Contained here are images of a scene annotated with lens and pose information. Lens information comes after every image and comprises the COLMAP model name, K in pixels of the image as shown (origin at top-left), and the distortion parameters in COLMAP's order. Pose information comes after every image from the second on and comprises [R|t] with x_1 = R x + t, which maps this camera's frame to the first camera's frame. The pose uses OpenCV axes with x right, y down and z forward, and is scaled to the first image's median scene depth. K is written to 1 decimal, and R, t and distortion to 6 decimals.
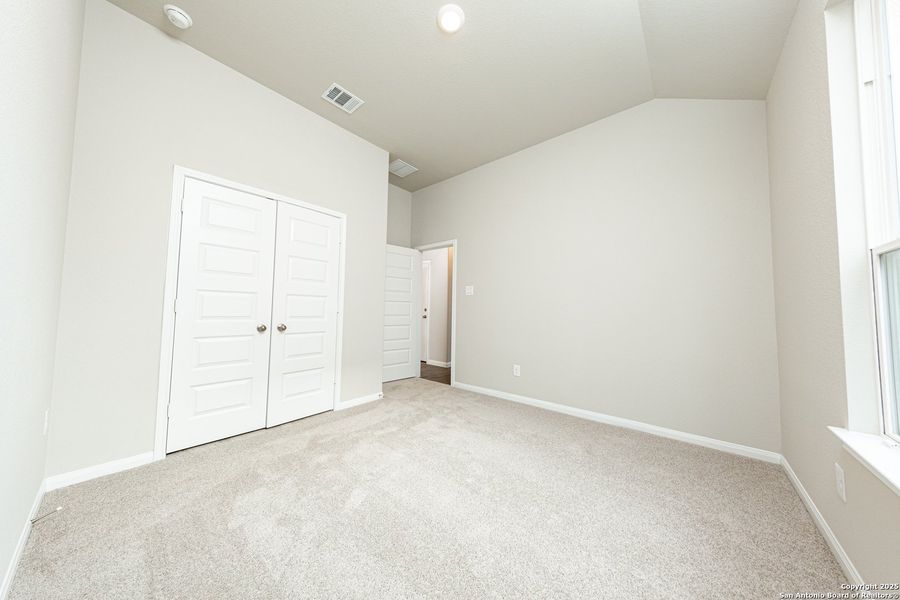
lens RADIAL K [[285.3, 0, 454.1], [0, 285.3, 305.0], [0, 0, 1]] dist [0.000077, 0.000003]
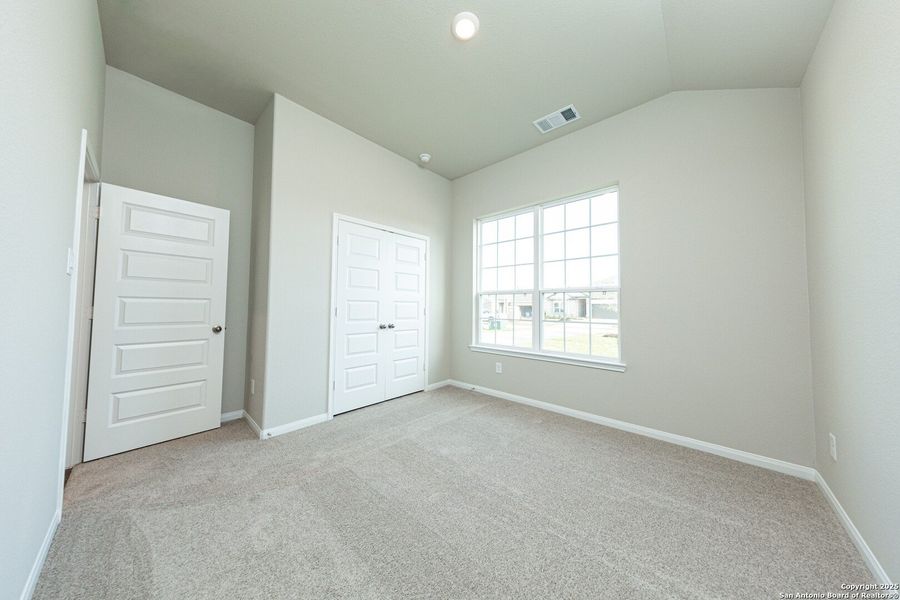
lens RADIAL K [[285.3, 0, 454.1], [0, 285.3, 305.0], [0, 0, 1]] dist [0.000077, 0.000003]
pose [[0.999245, -0.005983, -0.038395, -0.293939], [0.005895, 0.999980, -0.002405, -0.020985], [0.038408, 0.002177, 0.999260, -0.346102]]
